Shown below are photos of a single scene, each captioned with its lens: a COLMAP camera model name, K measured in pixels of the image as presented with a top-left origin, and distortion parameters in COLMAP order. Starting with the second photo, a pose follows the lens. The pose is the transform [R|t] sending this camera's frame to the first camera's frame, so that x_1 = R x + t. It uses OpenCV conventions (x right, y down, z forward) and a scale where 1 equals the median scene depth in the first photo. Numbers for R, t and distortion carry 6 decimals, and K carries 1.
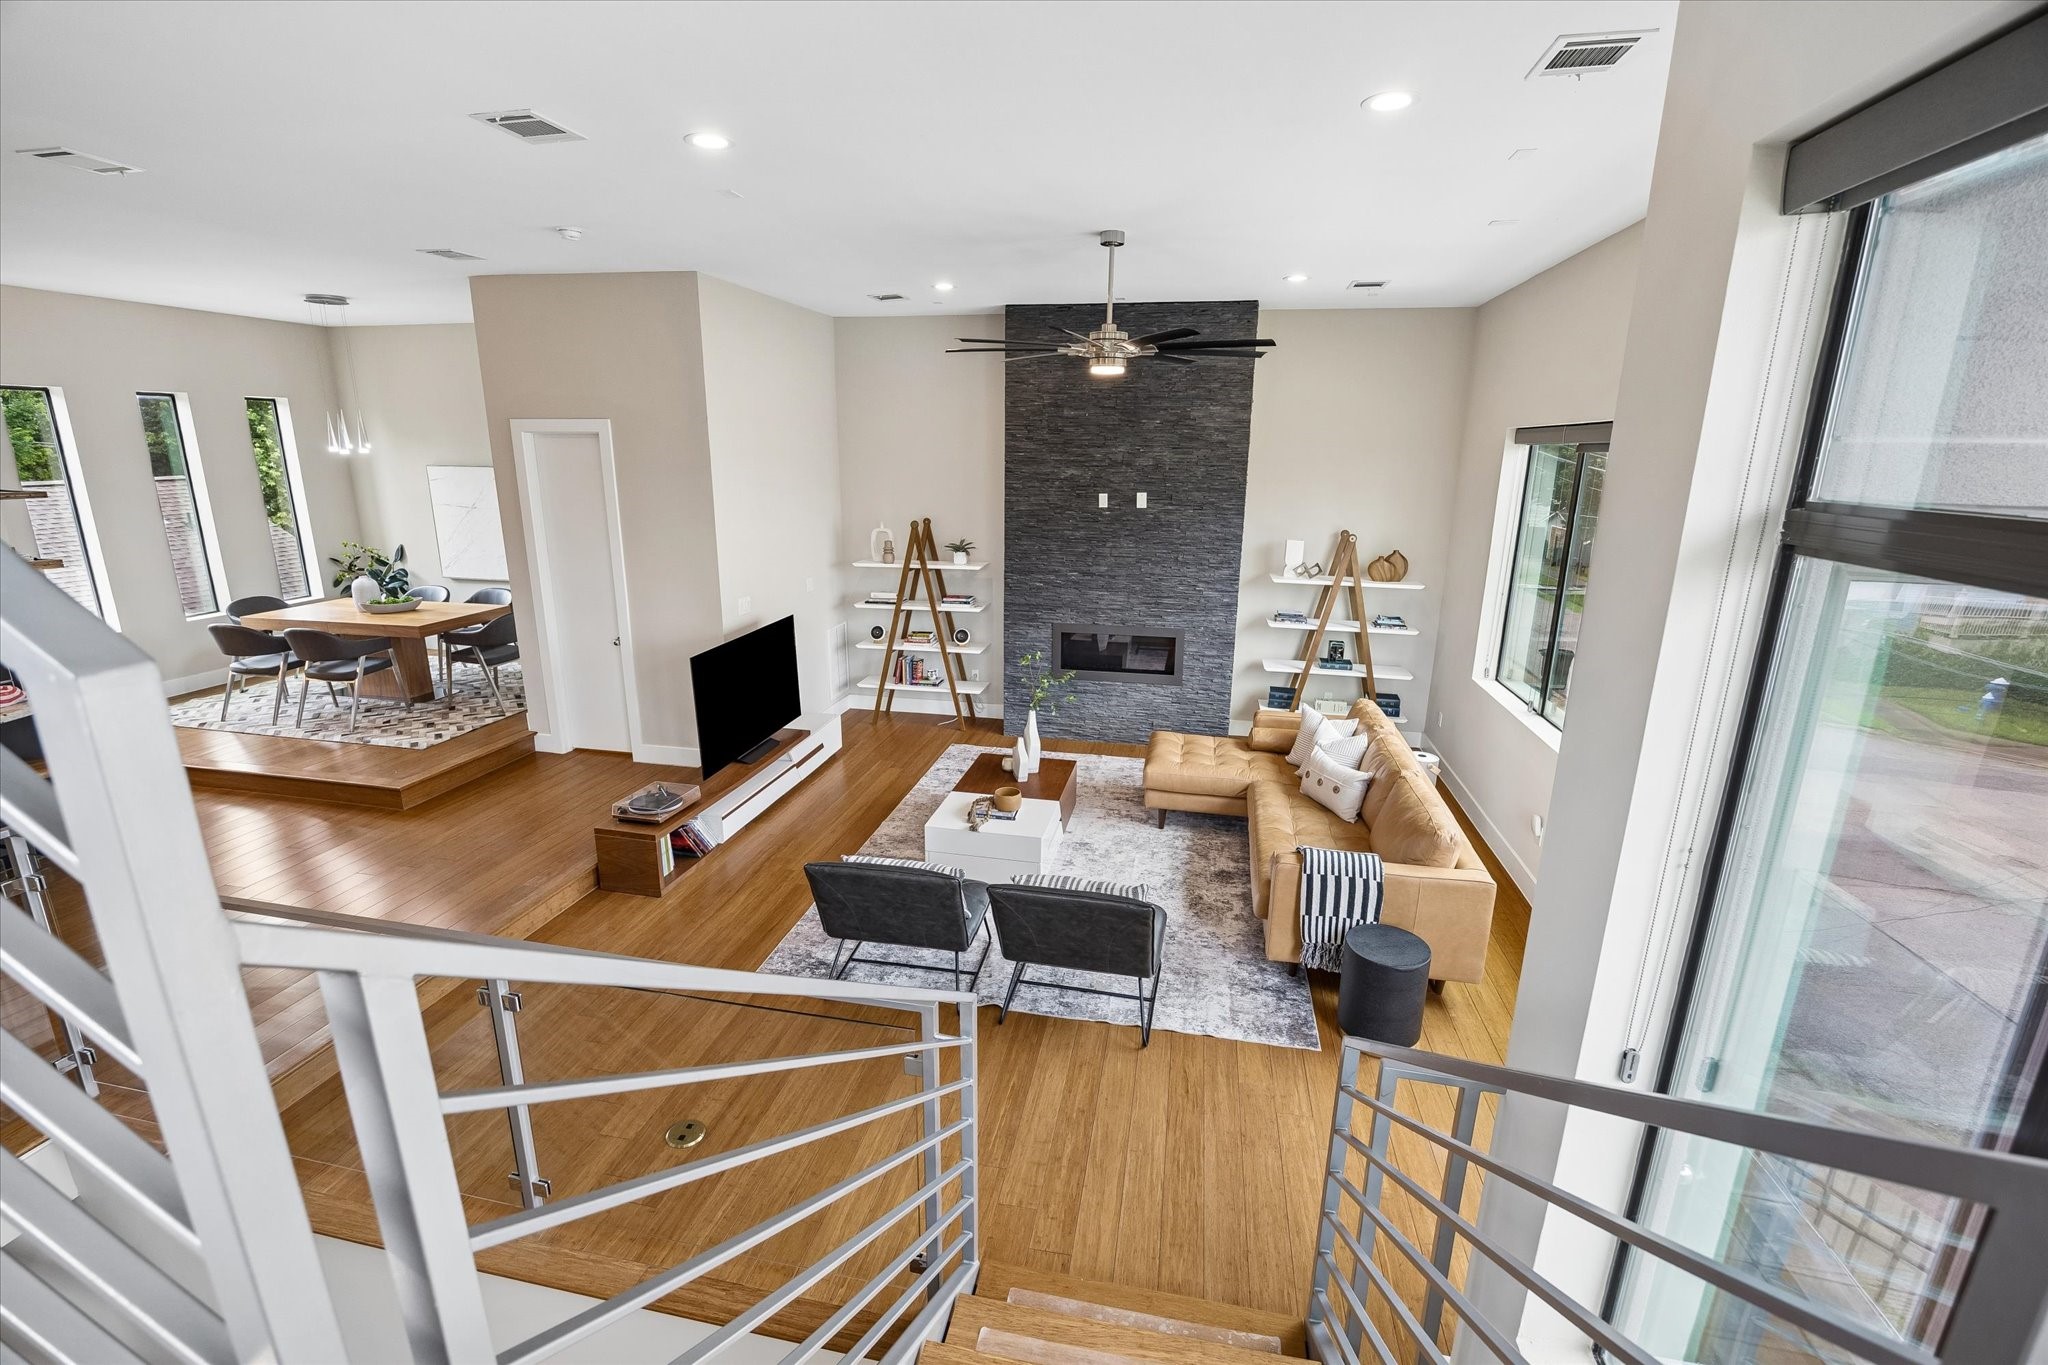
lens RADIAL K [[875.7, 0, 1024.0], [0, 875.7, 682.5], [0, 0, 1]] dist [-0.000763, 0.000007]
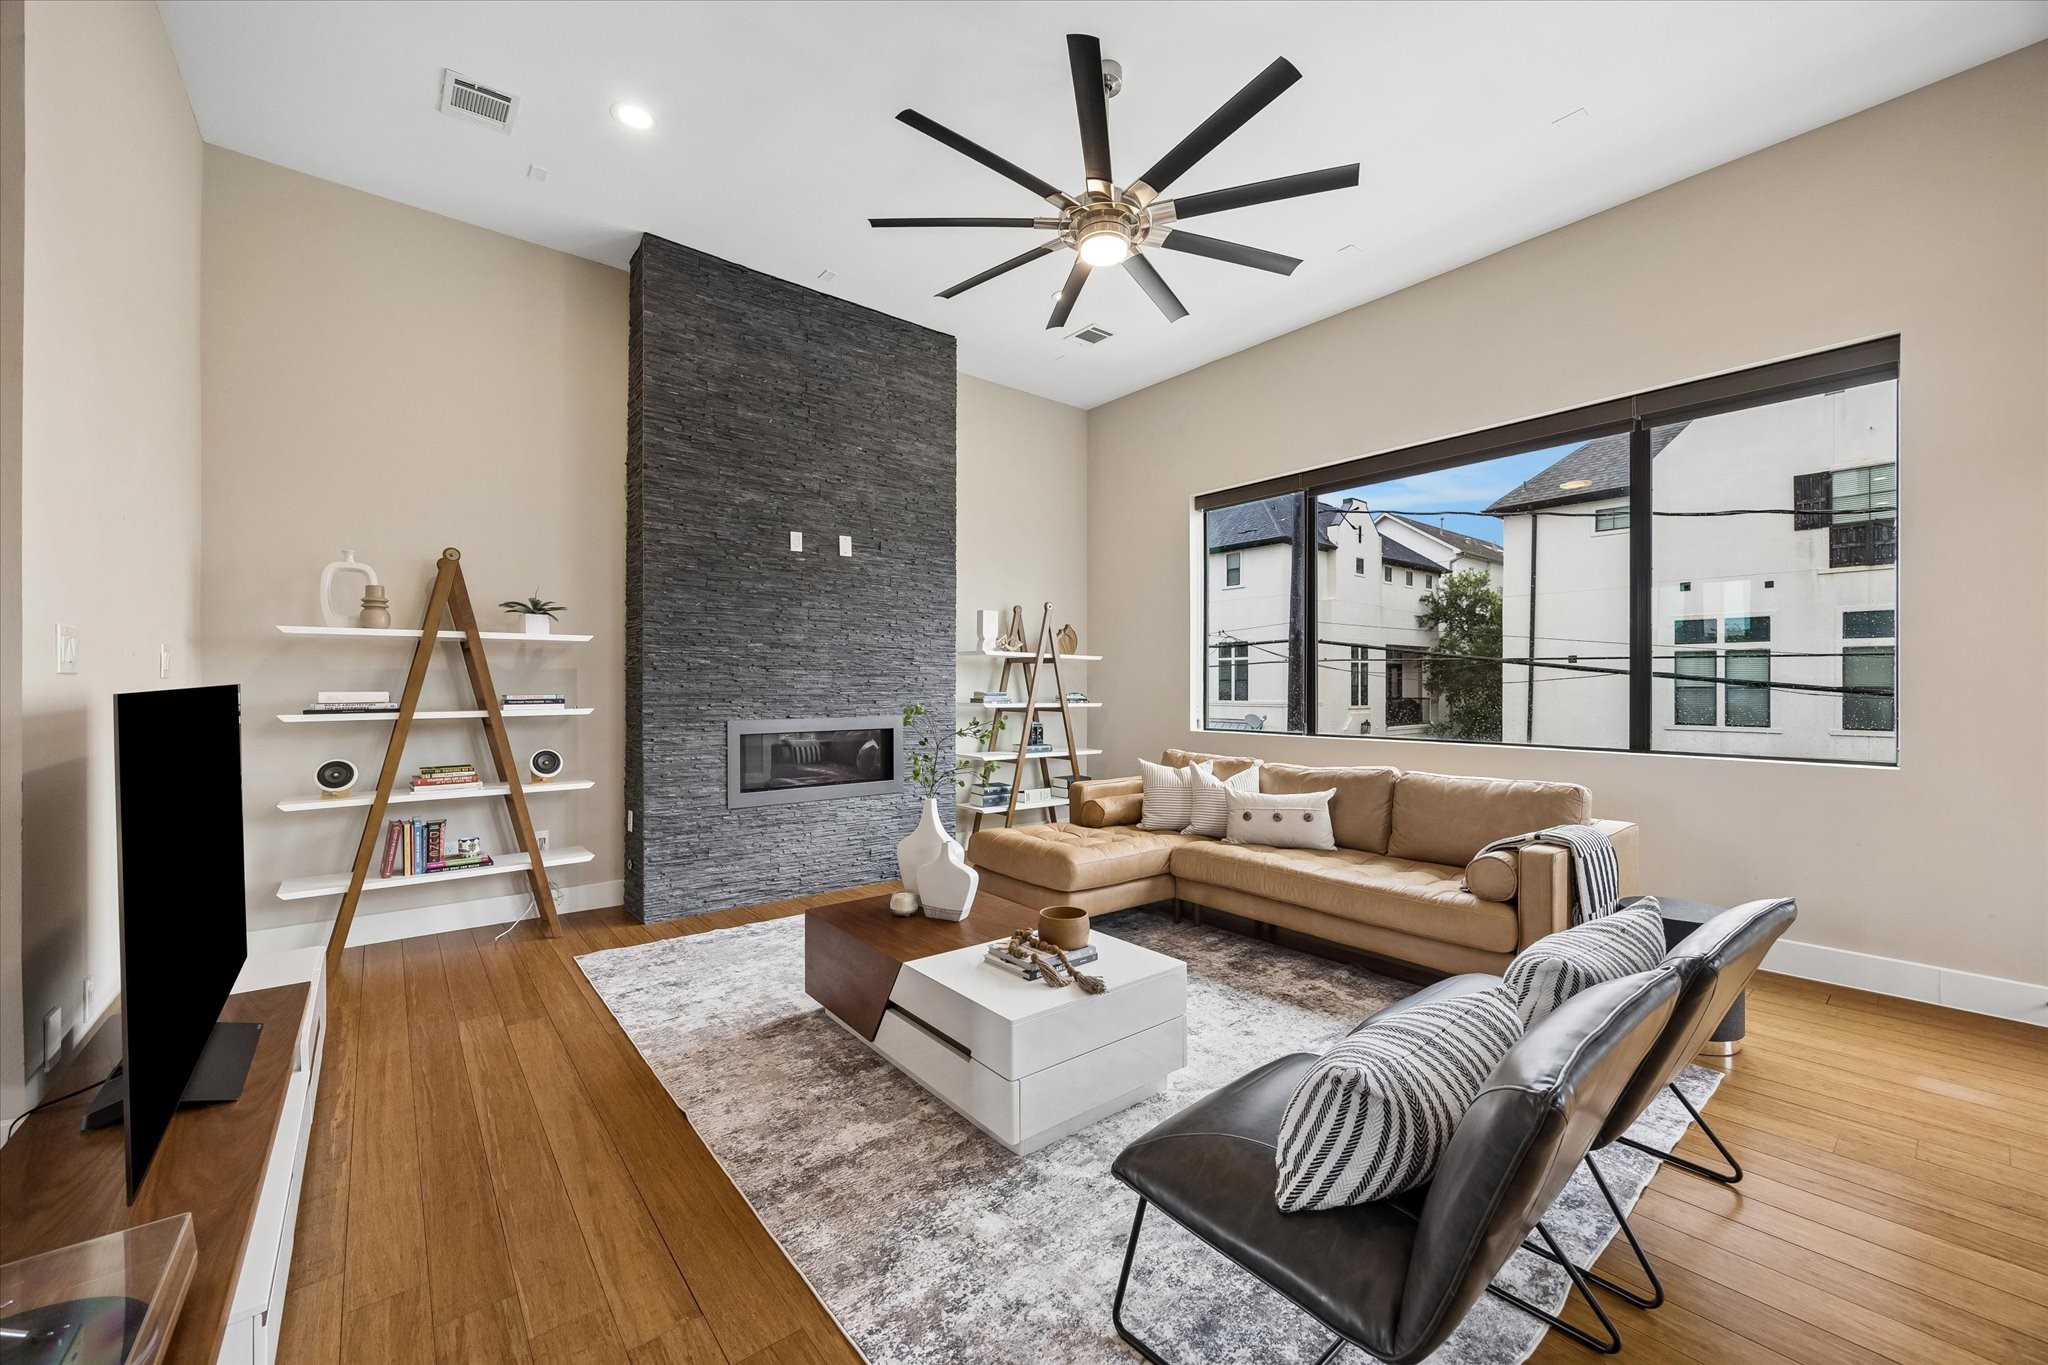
lens RADIAL K [[795.2, 0, 1024.0], [0, 795.2, 682.5], [0, 0, 1]] dist [0.002155, 0.000053]
pose [[0.635602, -0.008489, 0.771971, -0.294414], [0.203693, 0.966351, -0.157085, 0.043177], [-0.744661, 0.257088, 0.615943, 0.493685]]
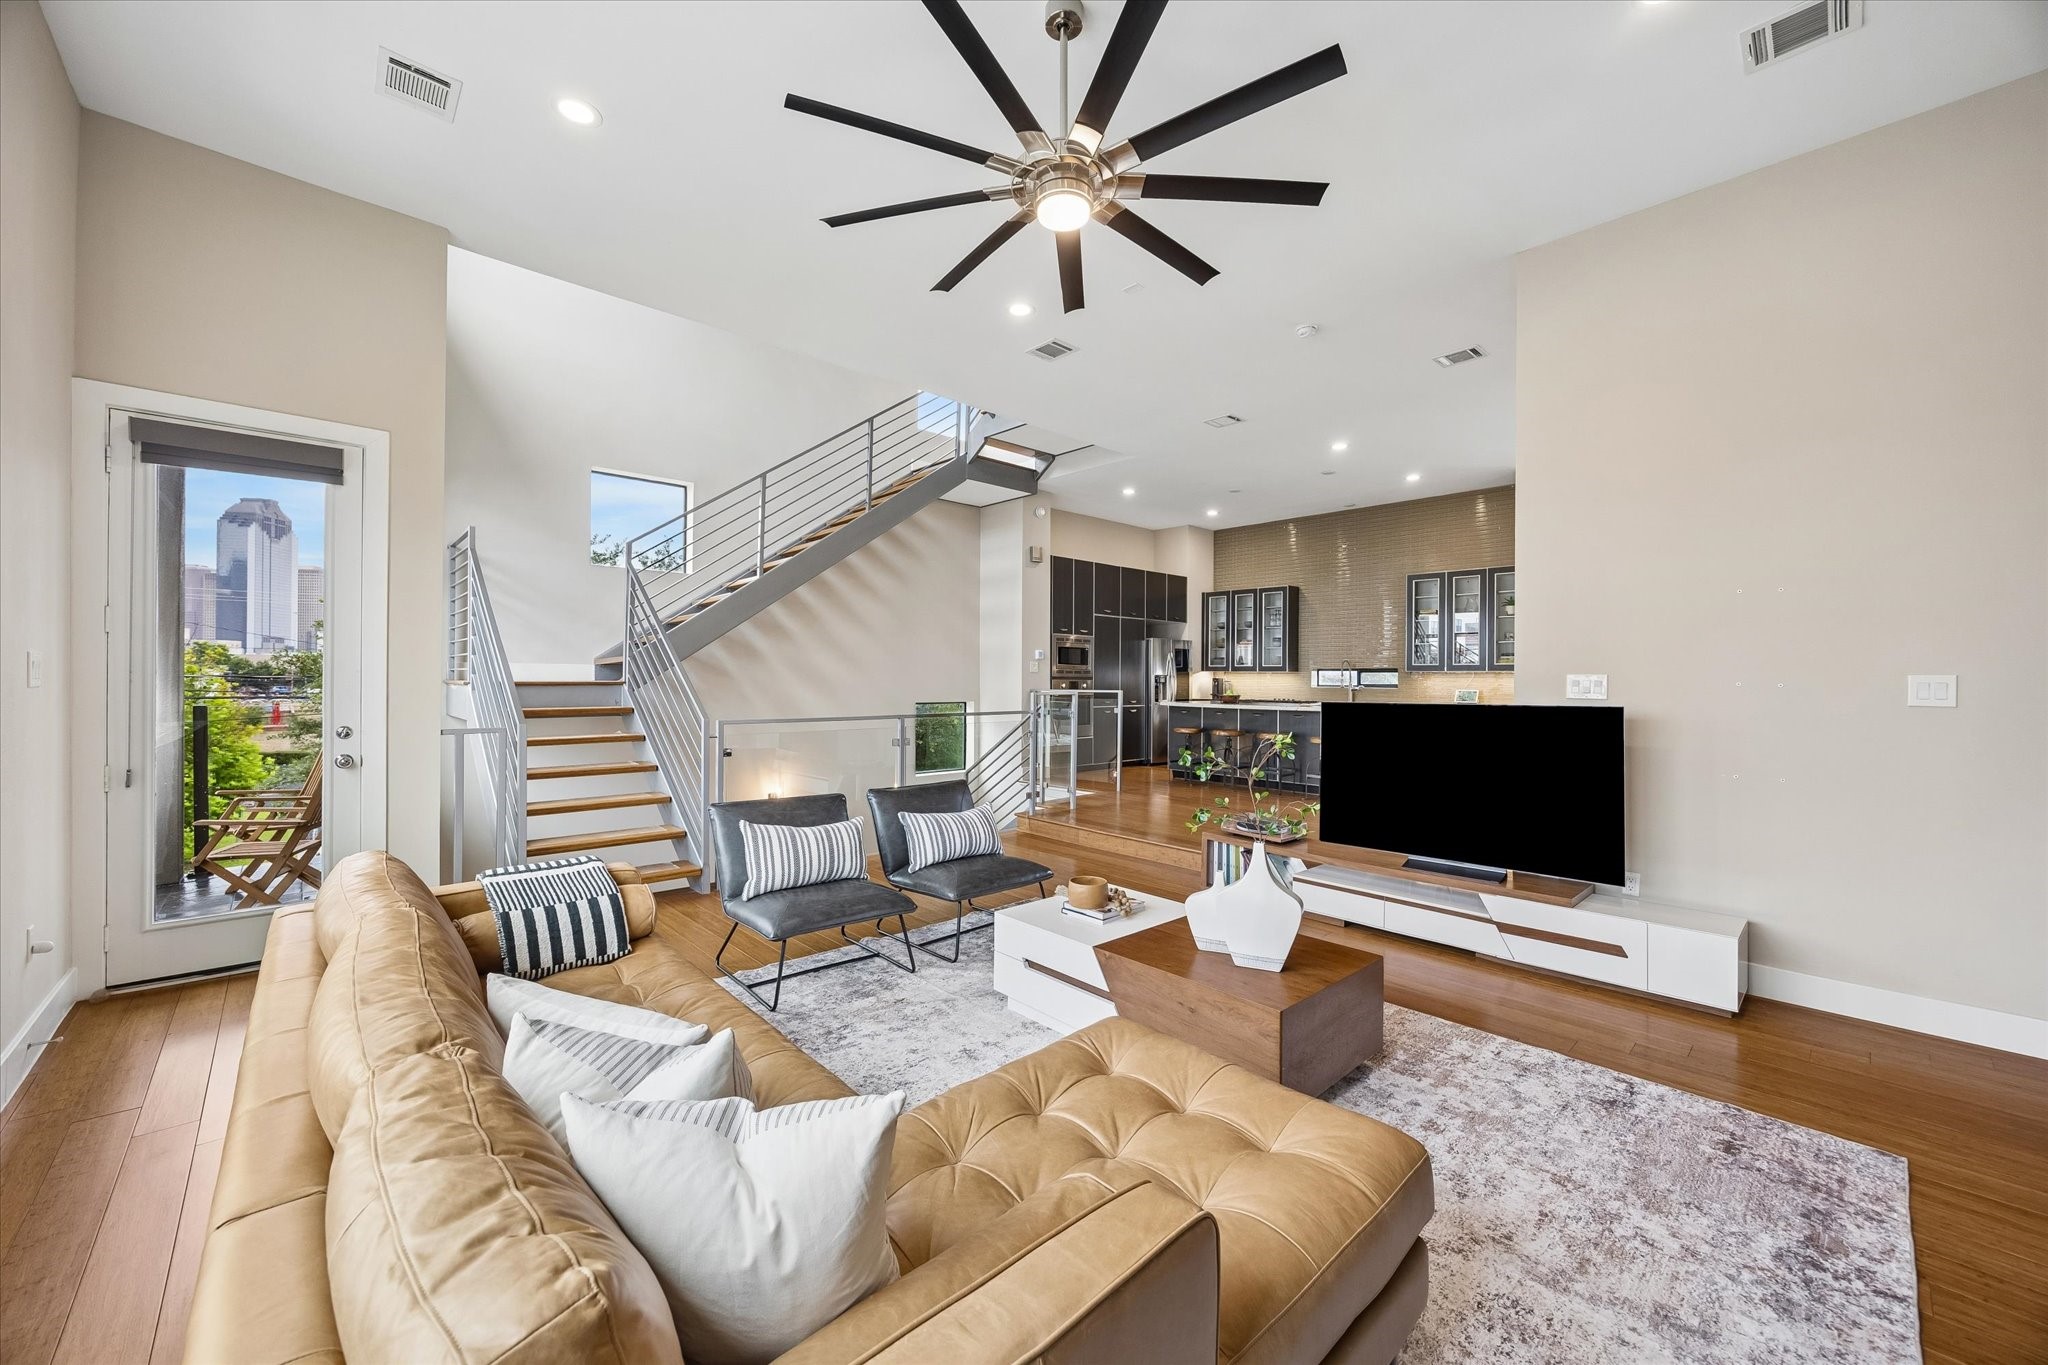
lens RADIAL K [[795.2, 0, 1024.0], [0, 795.2, 682.5], [0, 0, 1]] dist [0.002155, 0.000053]
pose [[-0.589164, -0.014000, -0.807892, 0.376469], [-0.220539, 0.964673, 0.144114, -0.076270], [0.777334, 0.263078, -0.571438, 0.924169]]
